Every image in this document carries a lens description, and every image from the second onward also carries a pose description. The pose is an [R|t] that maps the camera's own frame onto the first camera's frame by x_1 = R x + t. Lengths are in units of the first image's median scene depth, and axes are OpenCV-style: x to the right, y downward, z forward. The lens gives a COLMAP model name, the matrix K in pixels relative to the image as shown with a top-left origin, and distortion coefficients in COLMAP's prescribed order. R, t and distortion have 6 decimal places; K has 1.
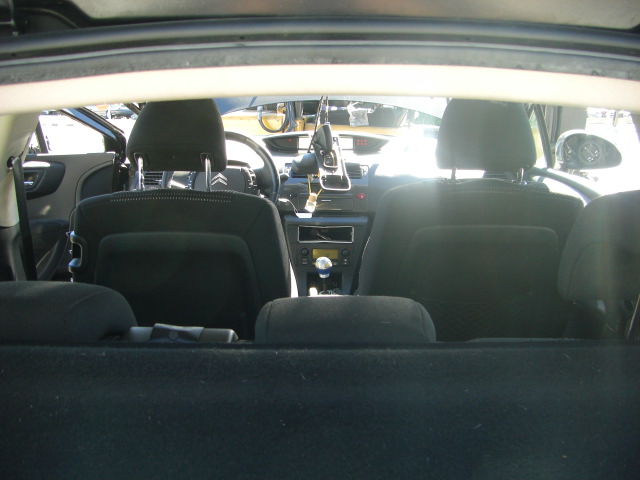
lens RADIAL K [[734.0, 0, 321.1], [0, 734.0, 241.0], [0, 0, 1]] dist [-0.139020, 0.000000]
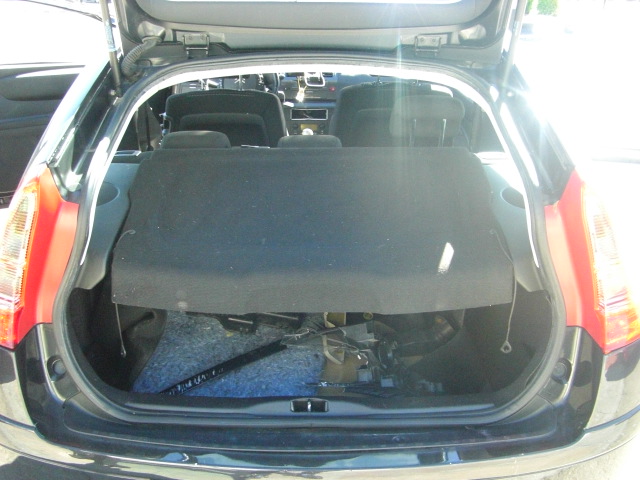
lens RADIAL K [[734.0, 0, 319.5], [0, 734.0, 239.4], [0, 0, 1]] dist [-0.139020, 0.000000]
pose [[0.999933, -0.008465, 0.007935, 0.013509], [0.007129, 0.987825, 0.155407, 0.011776], [-0.009154, -0.155340, 0.987819, -0.563943]]
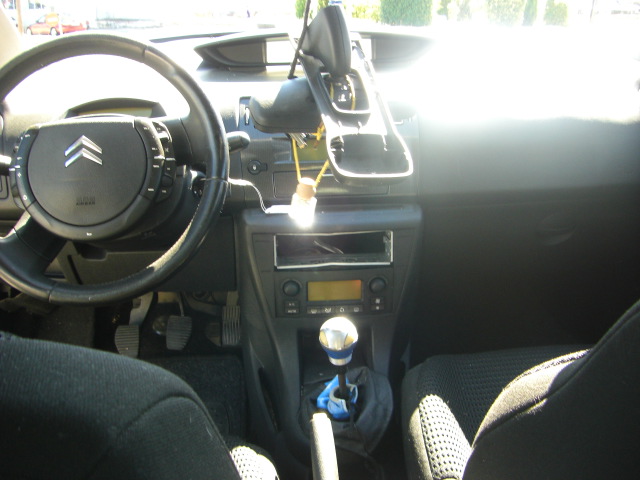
lens RADIAL K [[734.0, 0, 318.2], [0, 734.0, 239.1], [0, 0, 1]] dist [-0.139020, 0.000000]
pose [[0.998440, -0.045902, 0.031777, -0.019719], [0.041735, 0.991741, 0.121281, -0.078503], [-0.037082, -0.119765, 0.992110, 0.574752]]
